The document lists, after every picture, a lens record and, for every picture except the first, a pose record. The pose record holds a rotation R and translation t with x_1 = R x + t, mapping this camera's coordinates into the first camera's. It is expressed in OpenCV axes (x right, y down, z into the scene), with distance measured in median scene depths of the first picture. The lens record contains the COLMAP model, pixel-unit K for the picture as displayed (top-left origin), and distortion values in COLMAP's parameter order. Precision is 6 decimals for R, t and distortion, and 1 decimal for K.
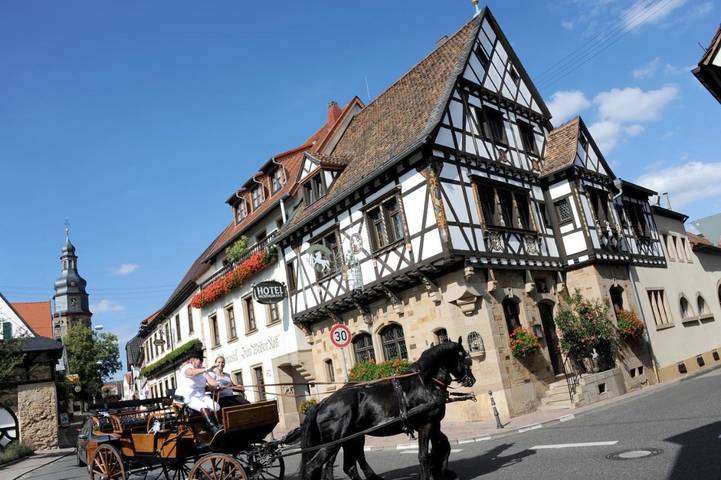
lens RADIAL K [[555.5, 0, 360.5], [0, 555.5, 240.0], [0, 0, 1]] dist [-0.116698, -0.000400]
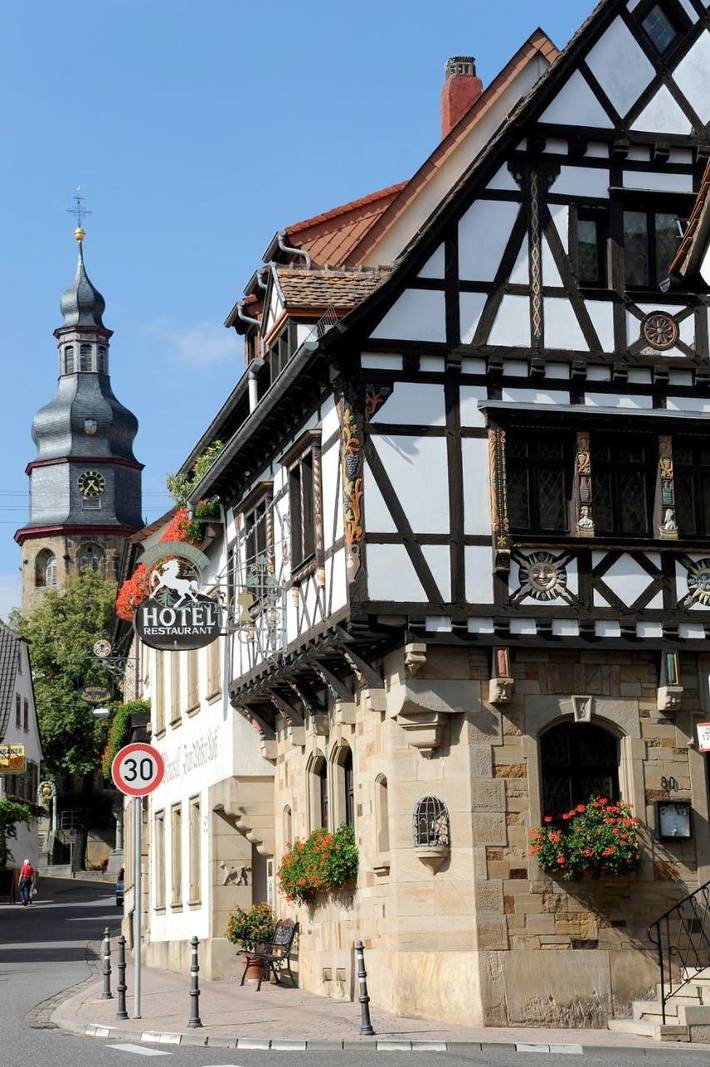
lens RADIAL K [[2290.1, 0, 354.5], [0, 2290.1, 505.1], [0, 0, 1]] dist [0.681016, -0.000191]
pose [[0.908027, 0.073154, -0.412474, 0.781669], [-0.023037, 0.991864, 0.125199, -0.246605], [0.418277, -0.104182, 0.902325, -0.532296]]
